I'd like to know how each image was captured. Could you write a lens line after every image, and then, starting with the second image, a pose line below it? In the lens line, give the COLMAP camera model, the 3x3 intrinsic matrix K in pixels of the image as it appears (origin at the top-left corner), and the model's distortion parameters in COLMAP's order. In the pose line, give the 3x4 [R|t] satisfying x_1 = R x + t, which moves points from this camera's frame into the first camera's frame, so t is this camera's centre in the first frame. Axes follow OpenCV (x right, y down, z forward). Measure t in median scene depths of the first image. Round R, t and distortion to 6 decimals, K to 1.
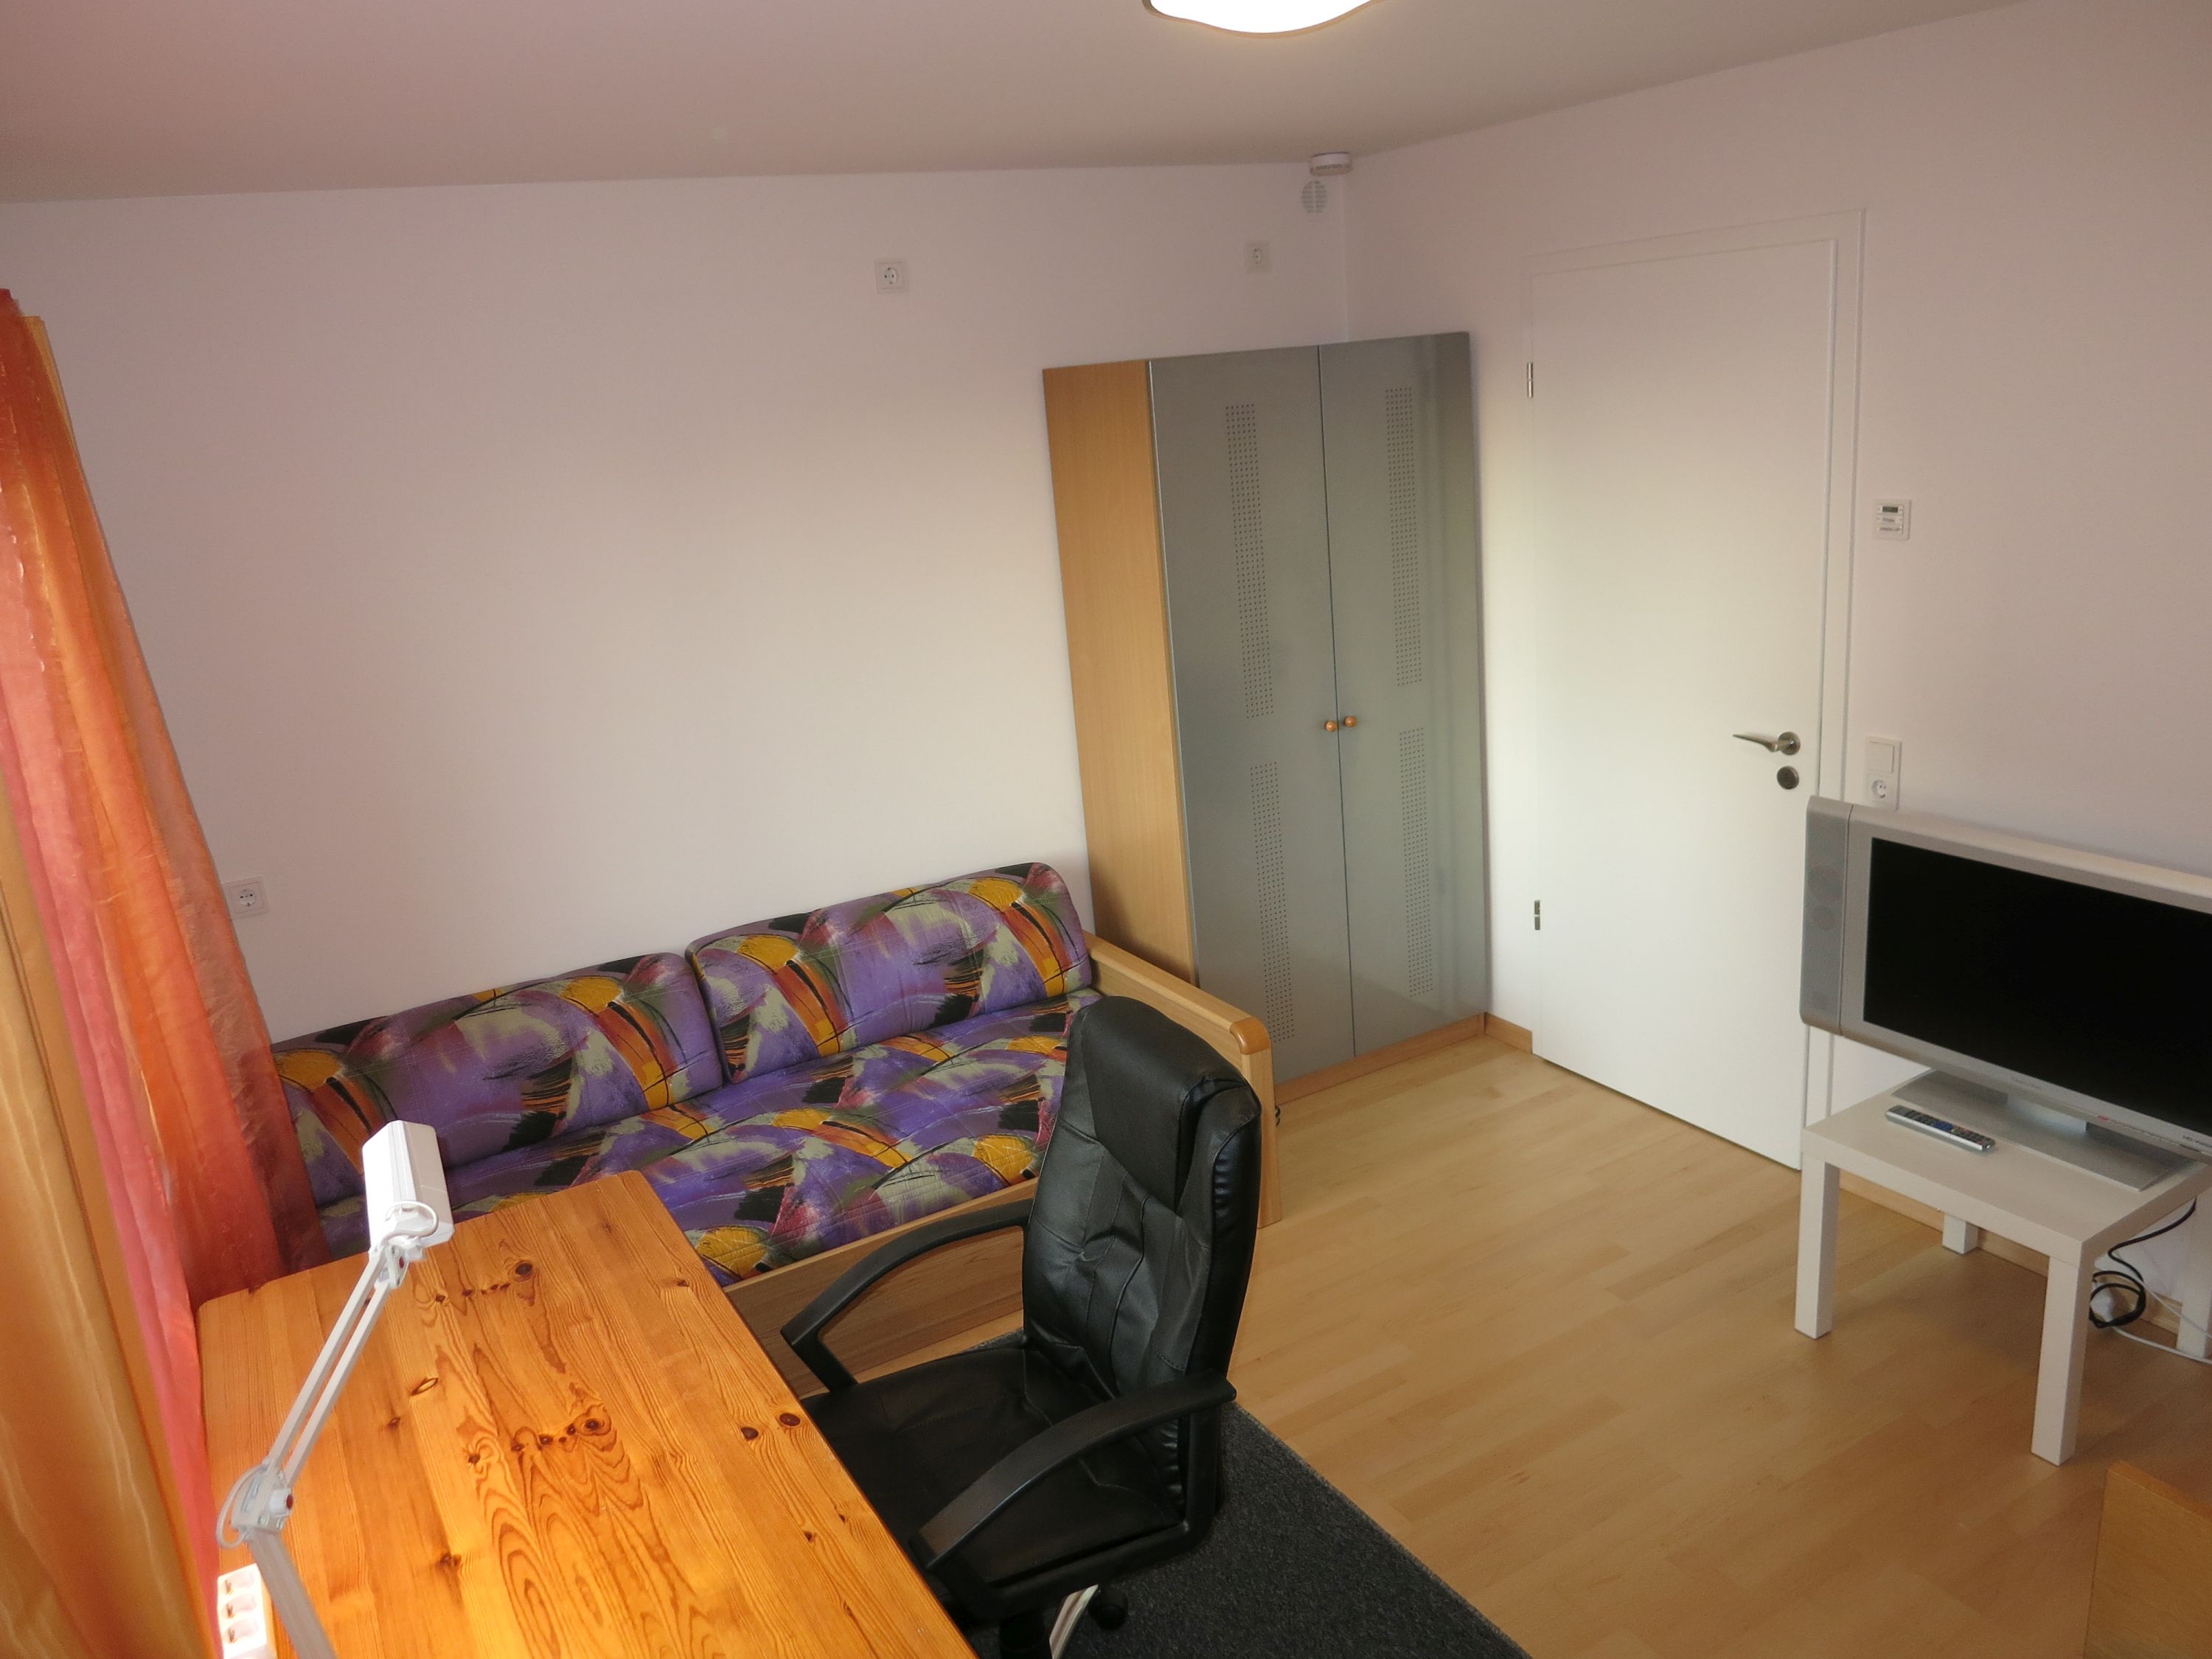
lens RADIAL K [[1624.5, 0, 1113.3], [0, 1624.5, 839.3], [0, 0, 1]] dist [-0.026807, -0.000095]
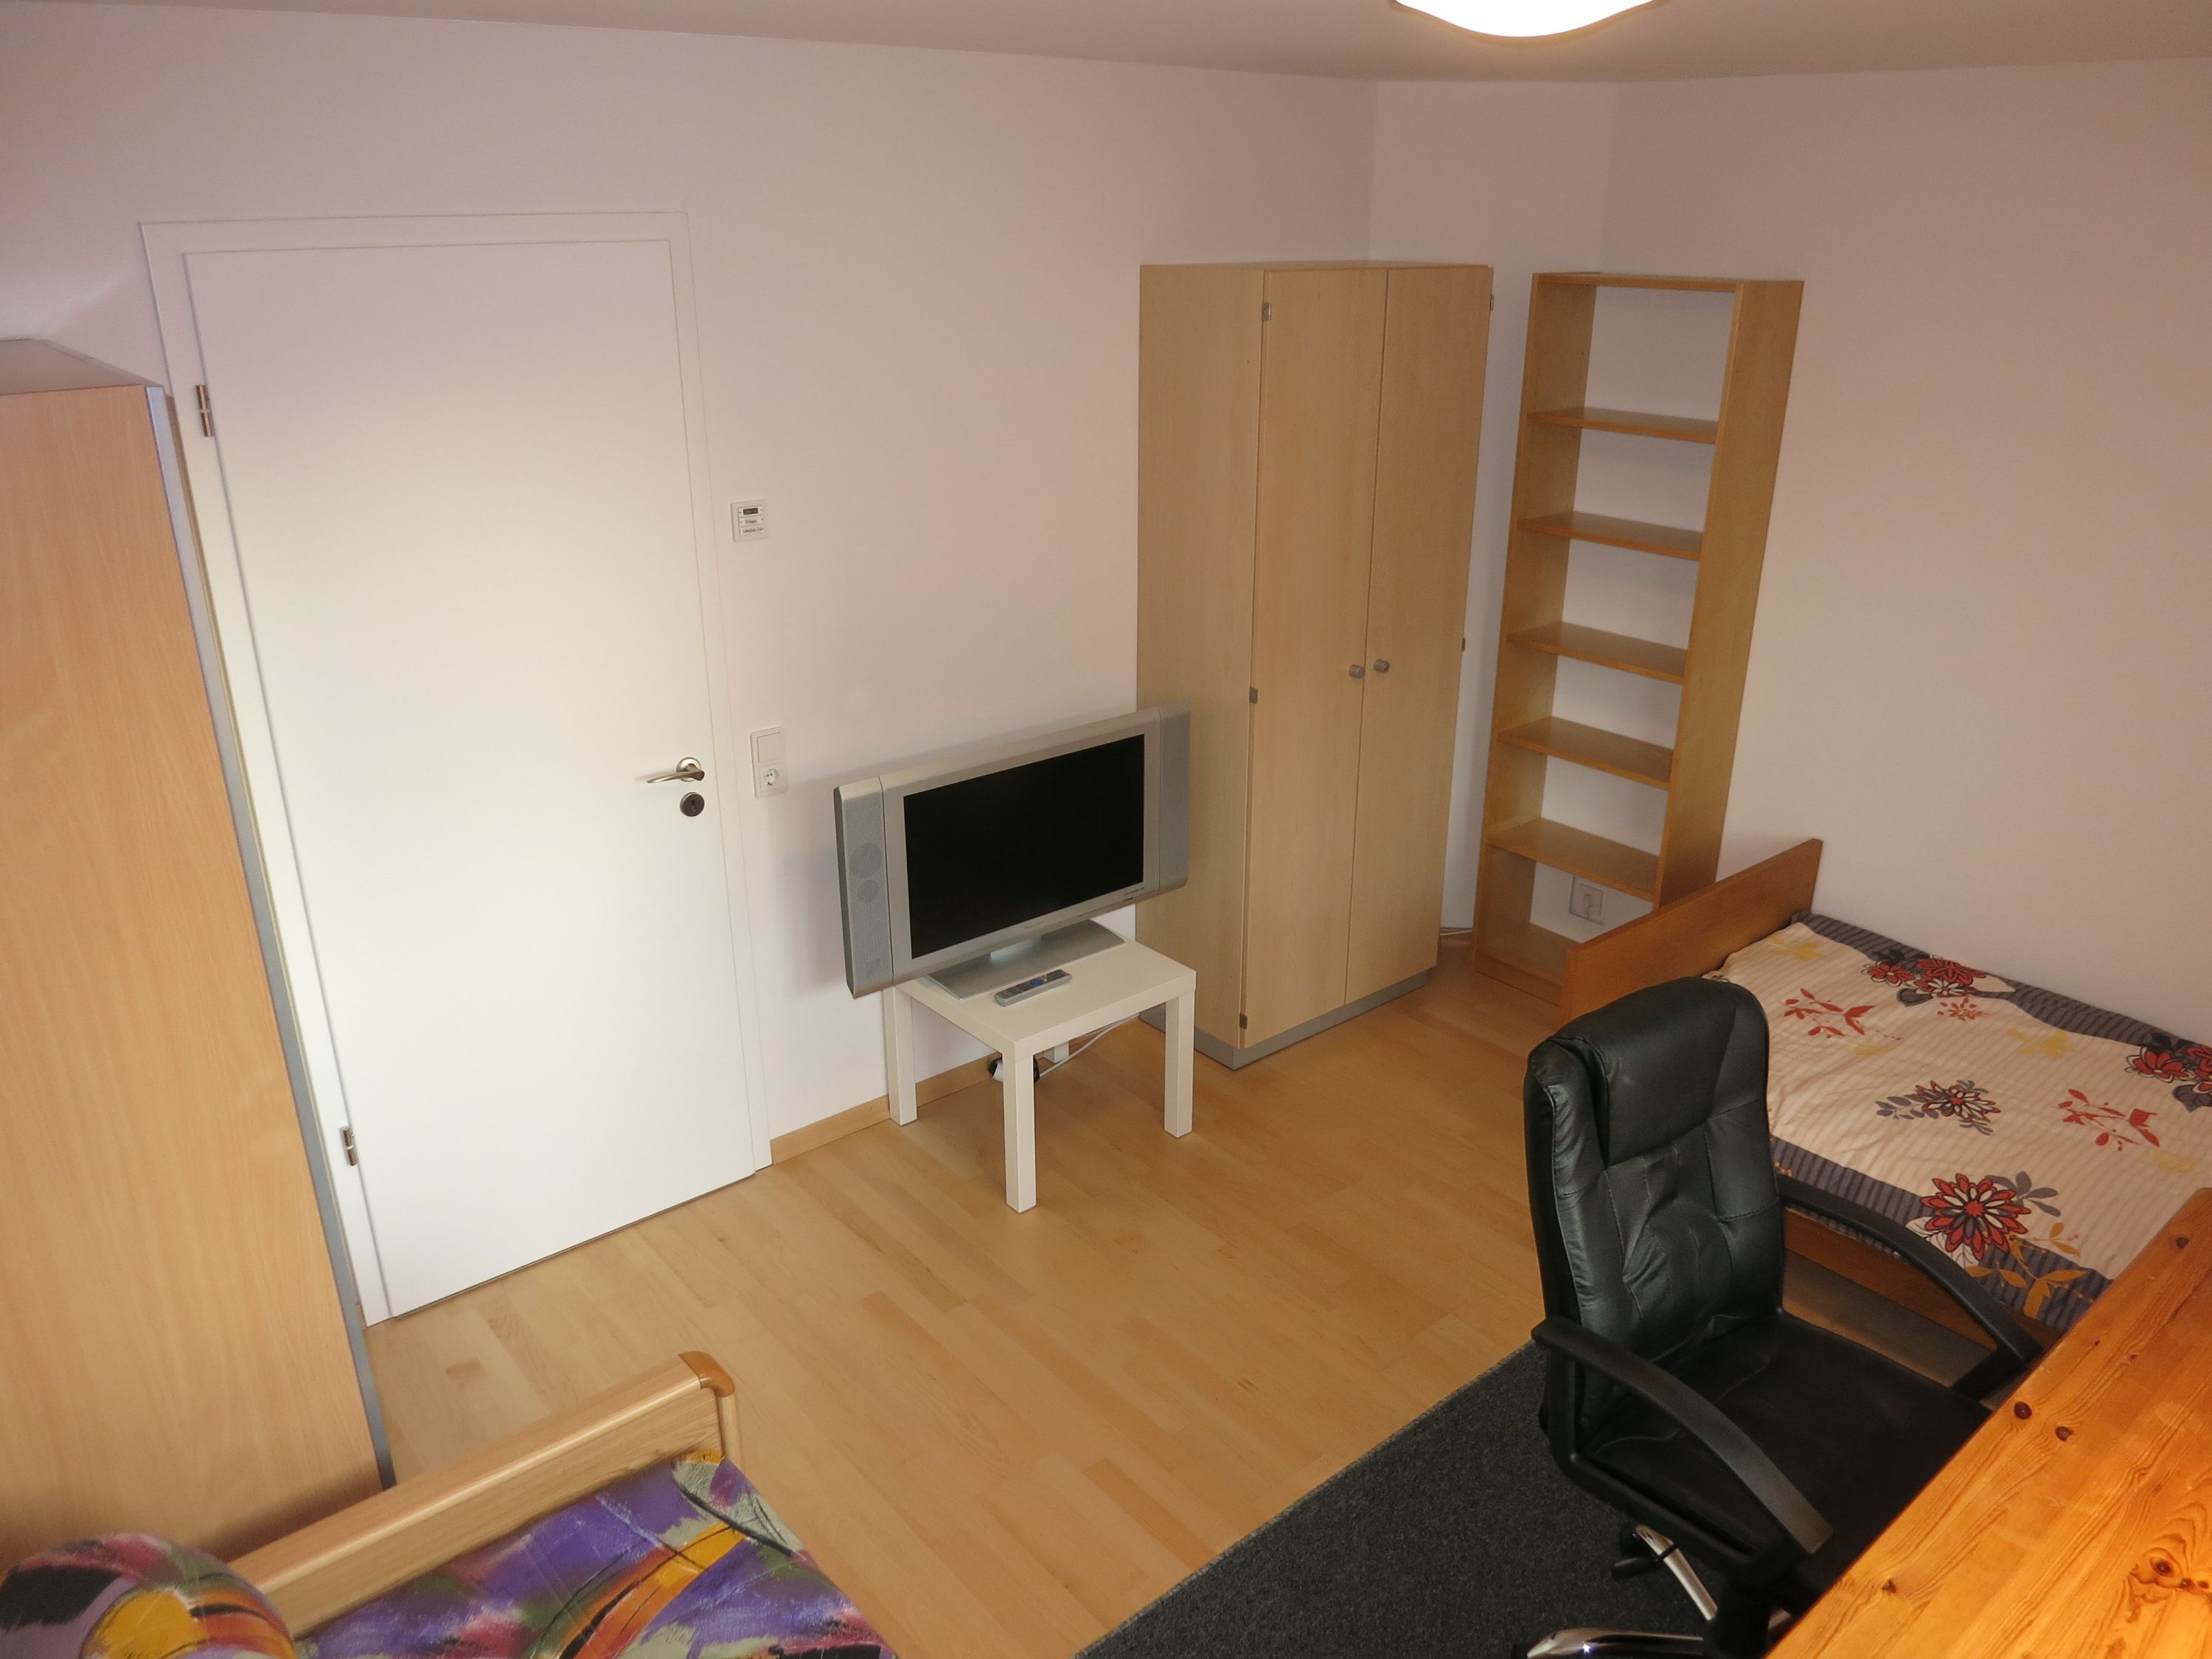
lens RADIAL K [[1624.5, 0, 1113.3], [0, 1624.5, 839.3], [0, 0, 1]] dist [-0.026807, -0.000095]
pose [[-0.182491, -0.275789, 0.943736, -0.591503], [0.290147, 0.902002, 0.319699, -0.279381], [-0.939421, 0.332164, -0.084588, 0.941441]]
